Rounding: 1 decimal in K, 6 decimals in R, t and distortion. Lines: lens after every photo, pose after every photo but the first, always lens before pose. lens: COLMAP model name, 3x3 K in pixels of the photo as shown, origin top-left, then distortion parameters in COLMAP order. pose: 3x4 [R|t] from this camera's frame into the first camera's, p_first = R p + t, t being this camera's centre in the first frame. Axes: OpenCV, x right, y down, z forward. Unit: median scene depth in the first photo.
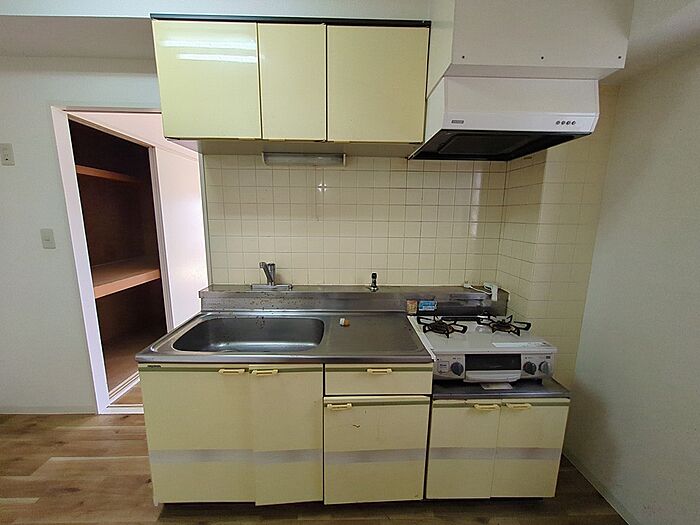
lens RADIAL K [[274.6, 0, 349.5], [0, 274.6, 262.5], [0, 0, 1]] dist [-0.001407, -0.000007]
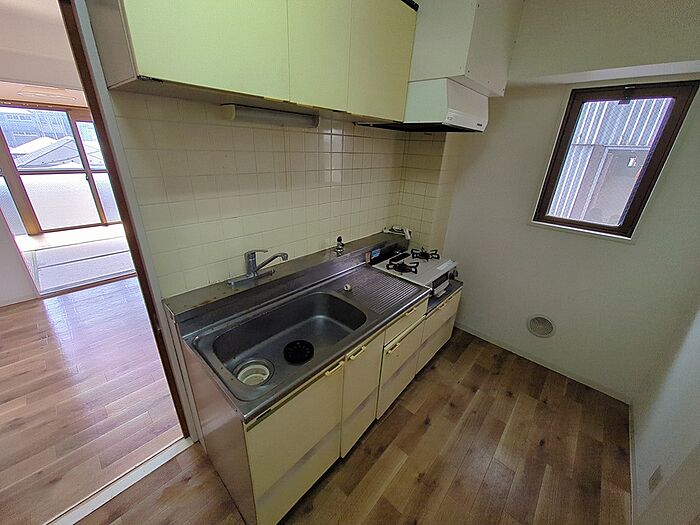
lens RADIAL K [[274.6, 0, 349.5], [0, 274.6, 262.5], [0, 0, 1]] dist [-0.001407, -0.000007]
pose [[0.687597, -0.265536, 0.675797, -0.720195], [0.088940, 0.954523, 0.284561, -0.188308], [-0.720625, -0.135558, 0.679944, 0.250598]]
